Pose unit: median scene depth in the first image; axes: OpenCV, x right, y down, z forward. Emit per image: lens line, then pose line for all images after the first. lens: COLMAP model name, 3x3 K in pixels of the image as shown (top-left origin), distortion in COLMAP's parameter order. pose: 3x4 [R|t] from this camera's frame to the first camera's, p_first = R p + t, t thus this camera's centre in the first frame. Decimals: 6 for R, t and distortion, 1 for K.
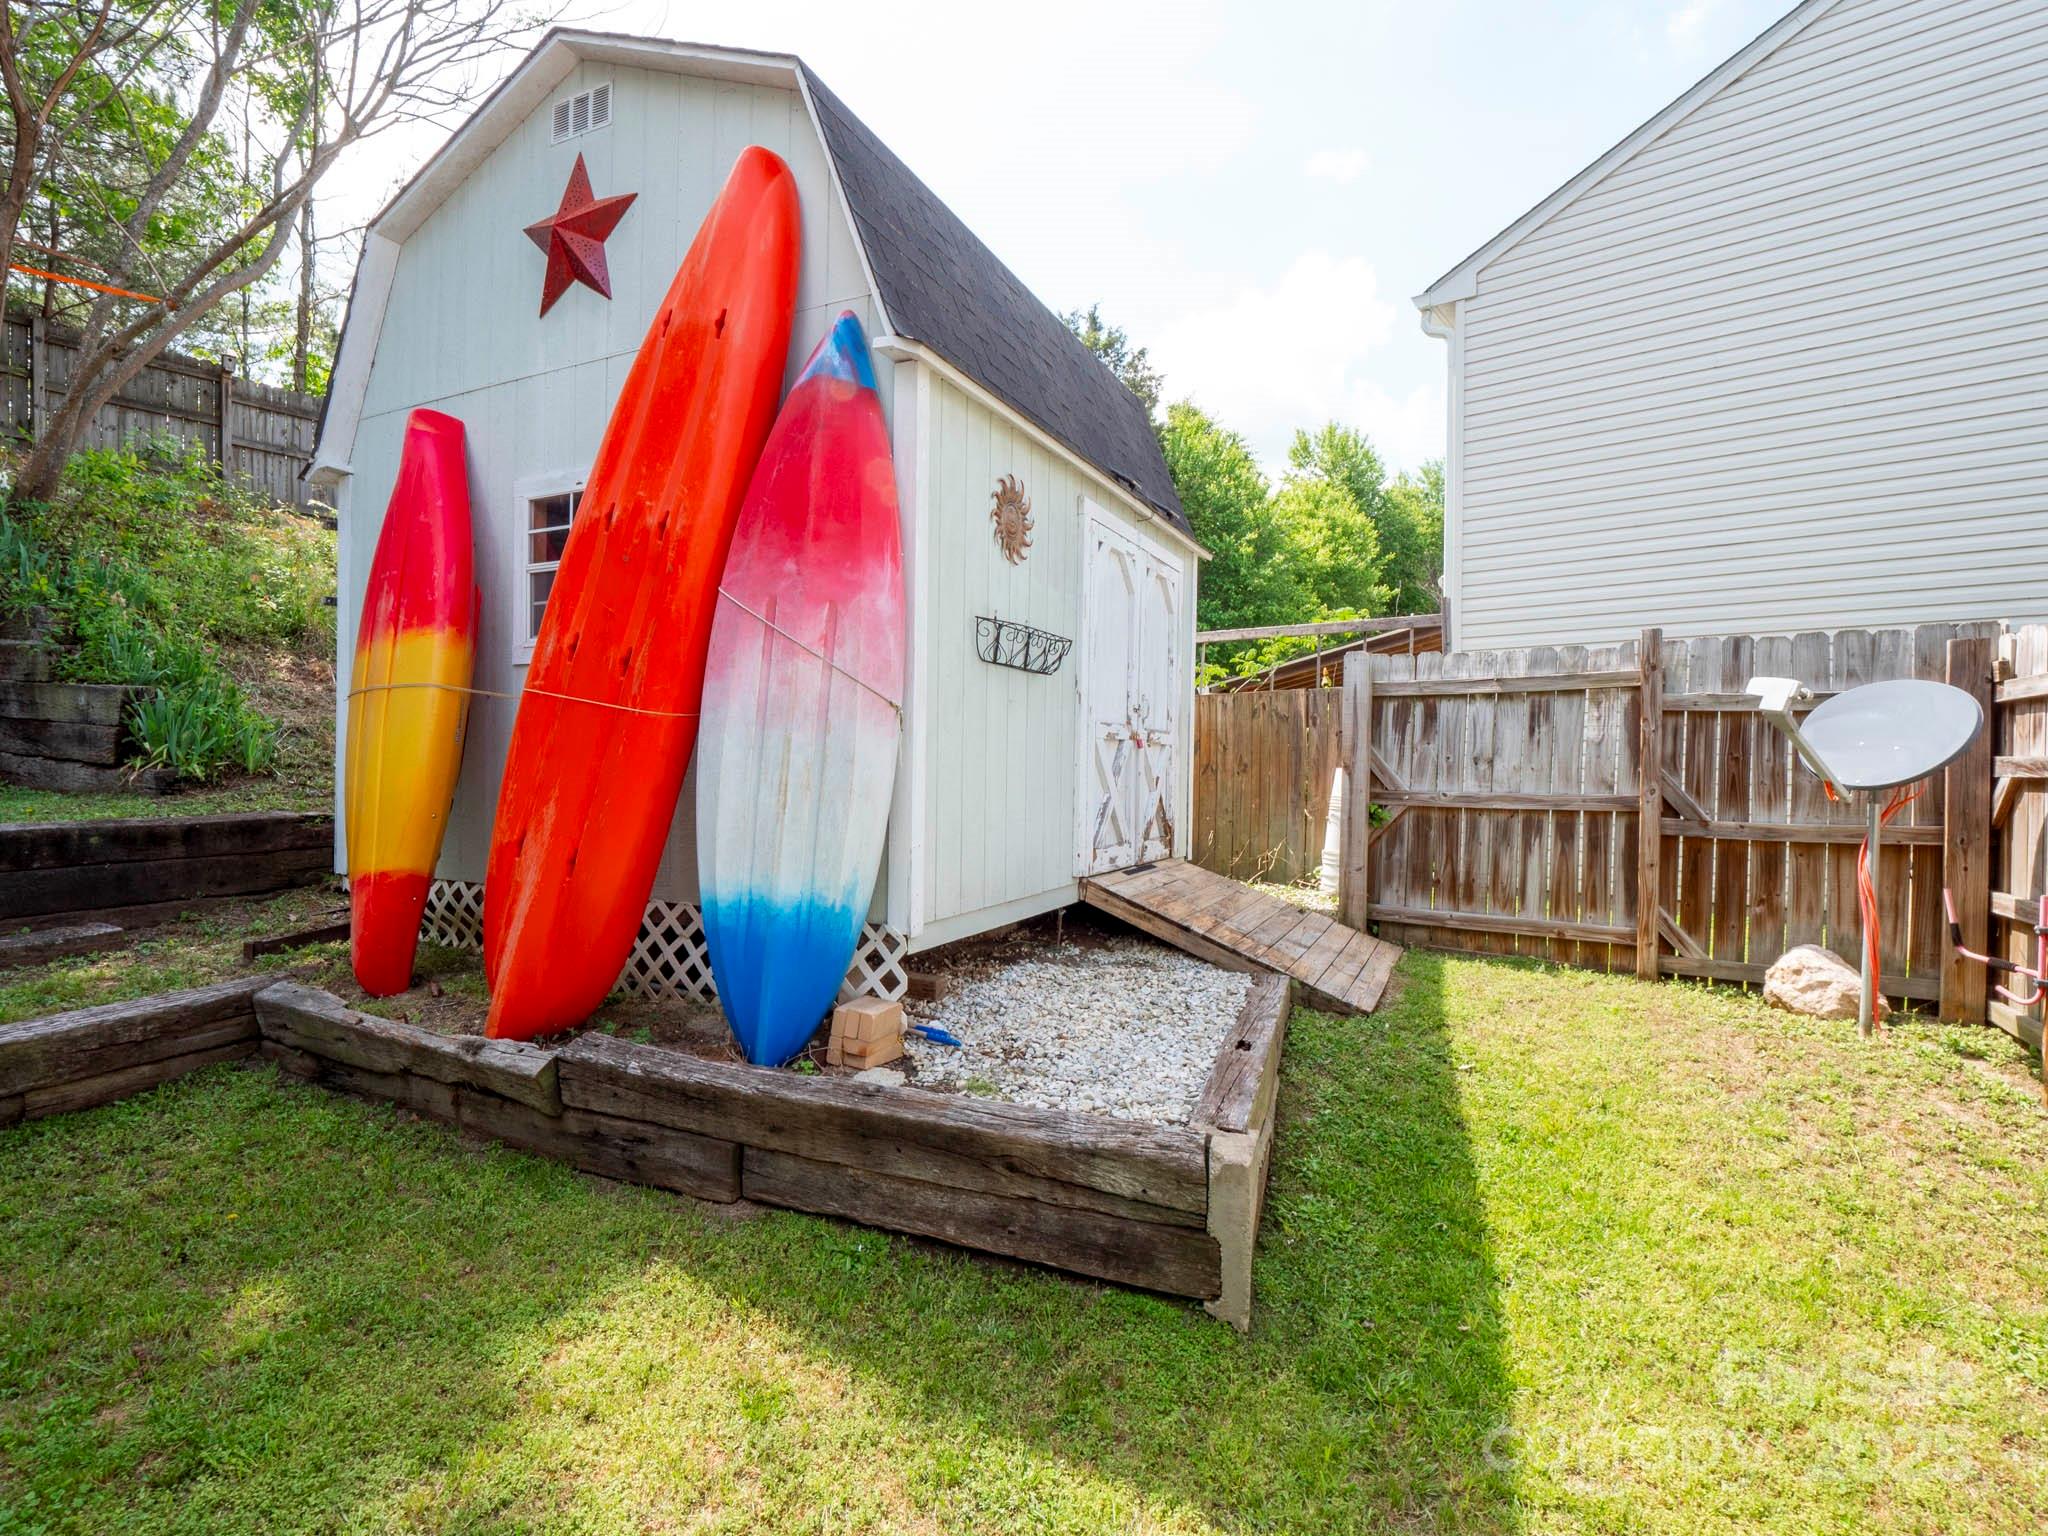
lens RADIAL K [[985.2, 0, 1021.7], [0, 985.2, 775.0], [0, 0, 1]] dist [-0.000859, -0.014343]
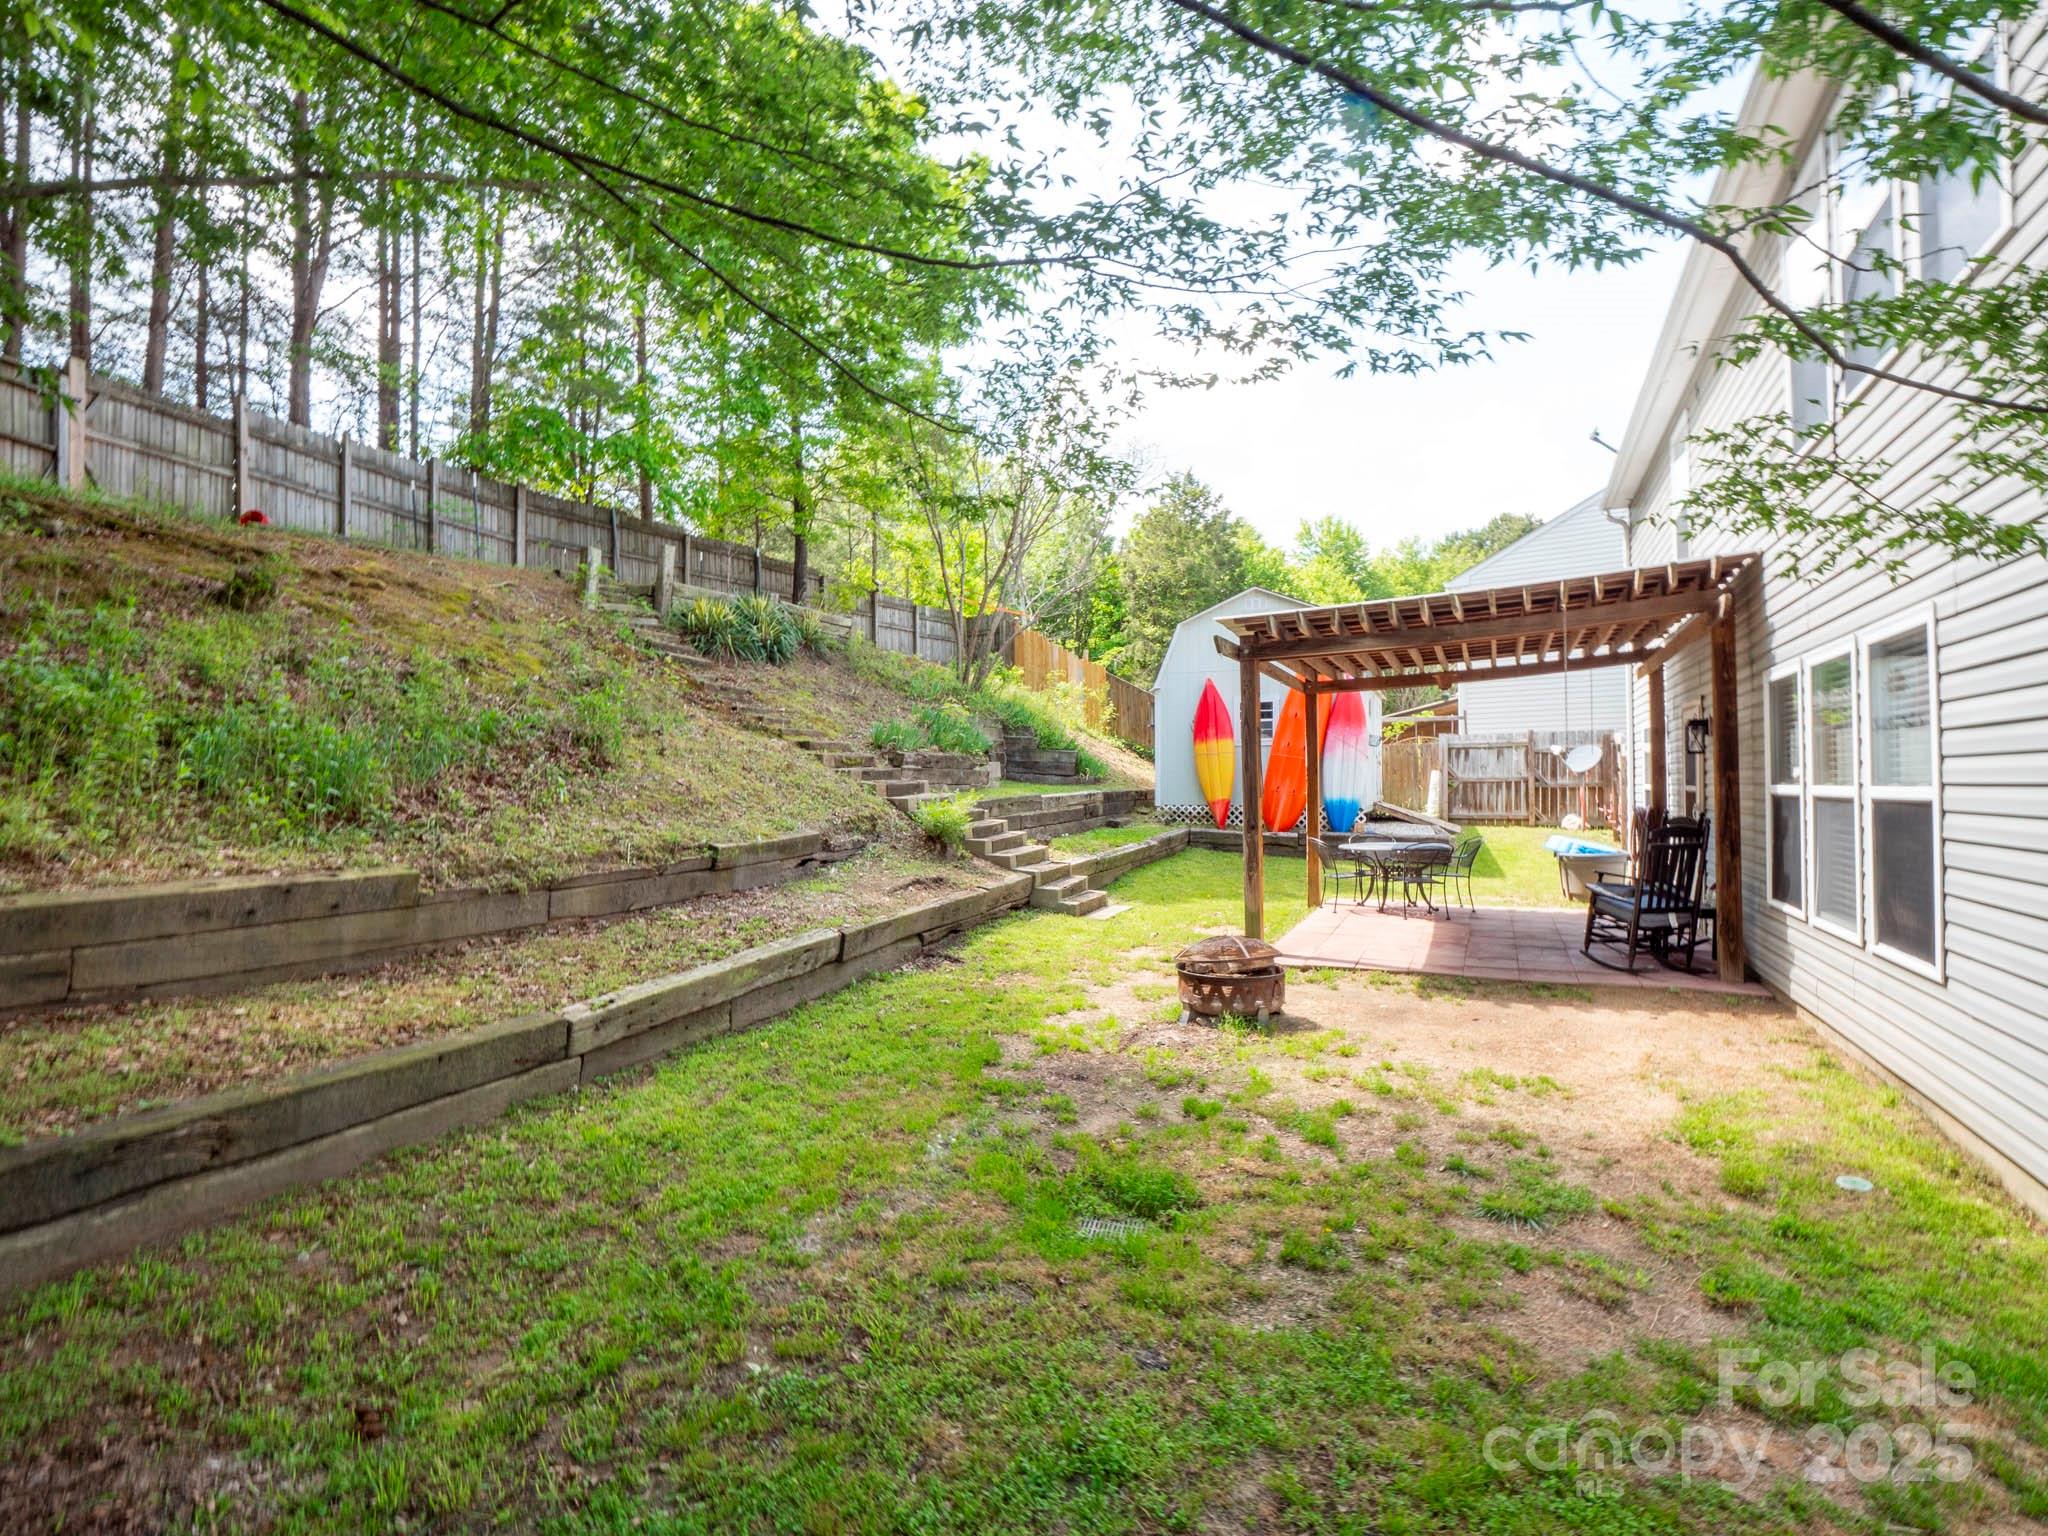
lens RADIAL K [[985.2, 0, 1021.7], [0, 985.2, 775.0], [0, 0, 1]] dist [-0.000859, -0.014343]
pose [[0.998860, -0.017018, 0.044595, -1.305583], [0.017815, 0.999687, -0.017537, 0.044020], [-0.044282, 0.018311, 0.998851, -2.371743]]
